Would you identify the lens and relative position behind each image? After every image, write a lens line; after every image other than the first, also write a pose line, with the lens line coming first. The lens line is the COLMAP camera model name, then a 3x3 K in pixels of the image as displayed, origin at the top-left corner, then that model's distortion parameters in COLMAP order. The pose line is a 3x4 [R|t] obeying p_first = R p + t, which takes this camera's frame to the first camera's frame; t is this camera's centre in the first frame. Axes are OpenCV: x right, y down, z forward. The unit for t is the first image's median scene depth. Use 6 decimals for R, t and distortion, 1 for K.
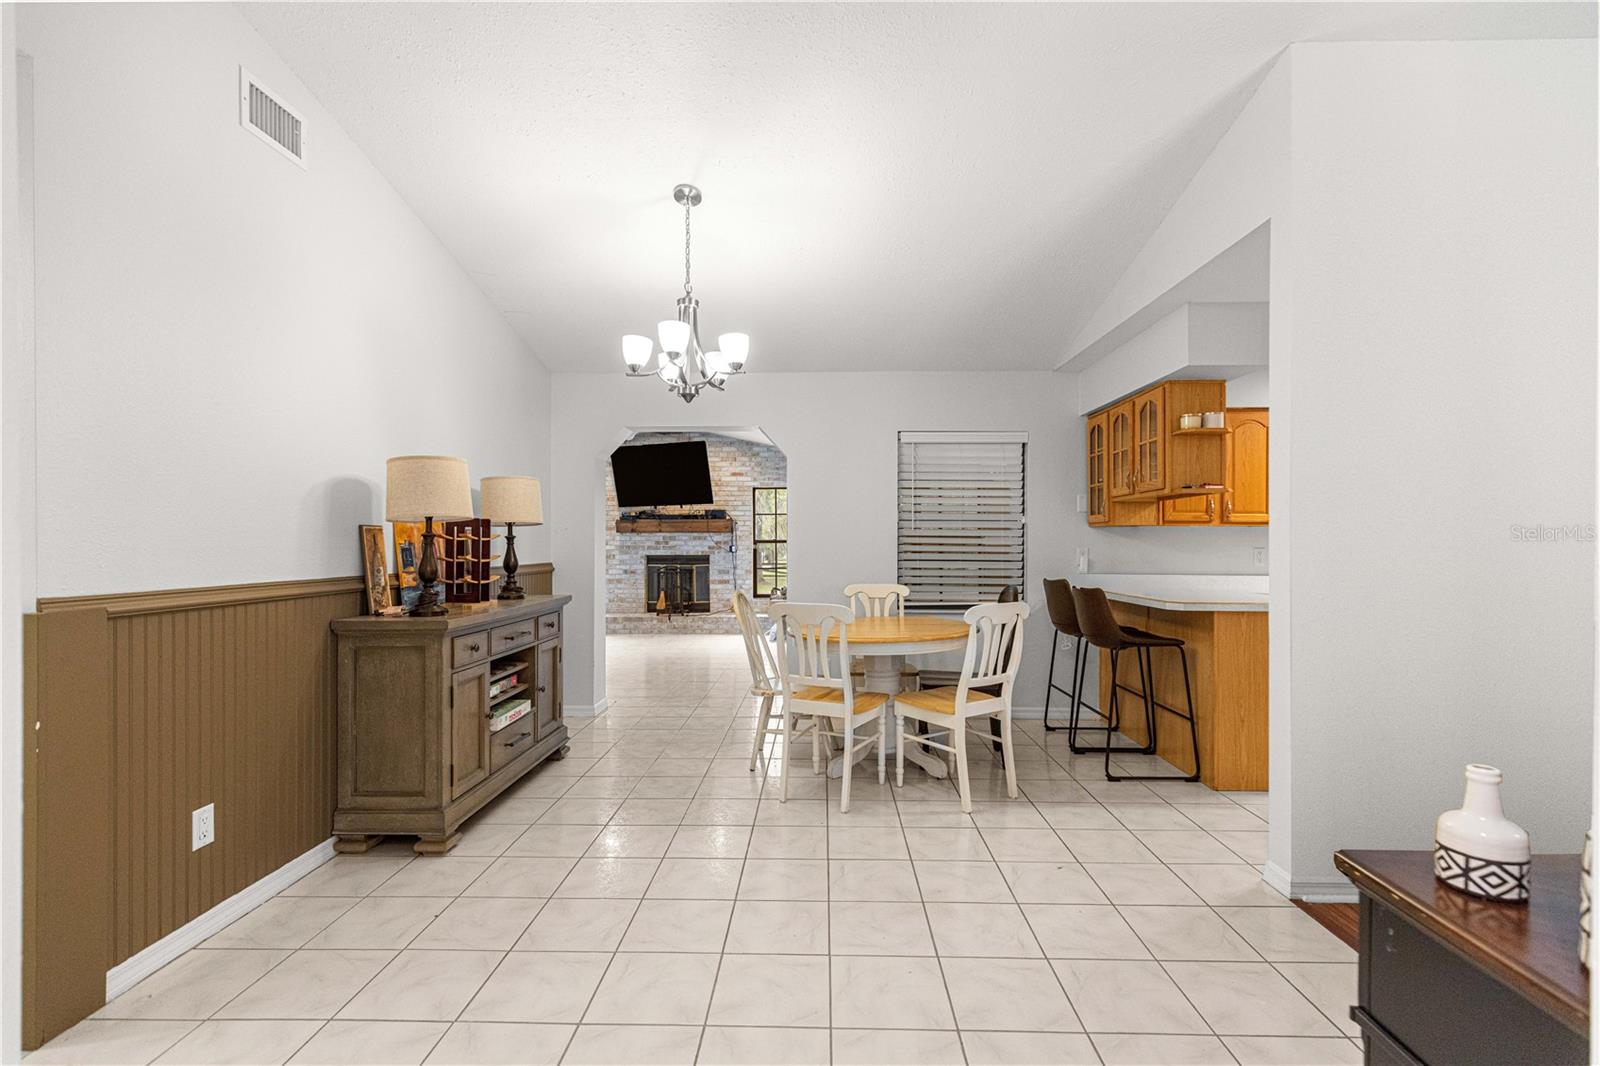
lens RADIAL K [[726.0, 0, 801.2], [0, 726.0, 540.1], [0, 0, 1]] dist [0.010691, -0.000285]
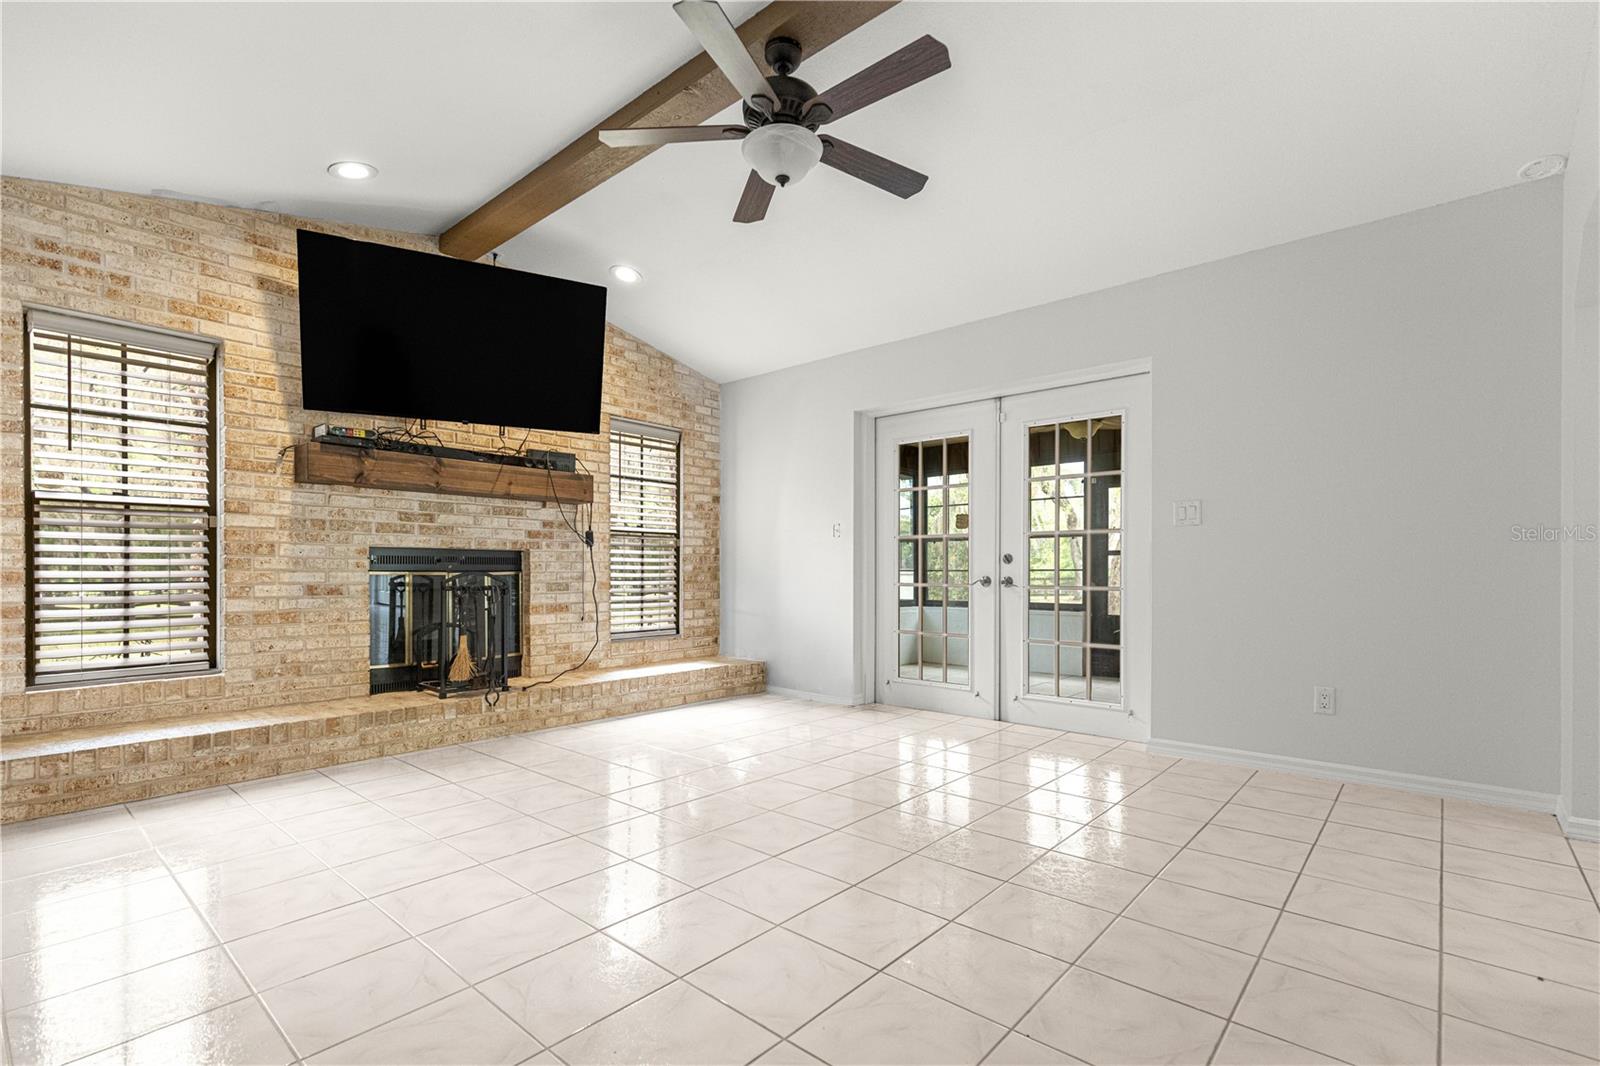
lens RADIAL K [[730.6, 0, 803.3], [0, 730.6, 571.3], [0, 0, 1]] dist [0.011538, -0.000333]
pose [[0.635470, 0.003067, 0.772120, -0.910921], [-0.005263, 0.999986, 0.000360, 0.080101], [-0.772108, -0.004292, 0.635477, 1.415861]]
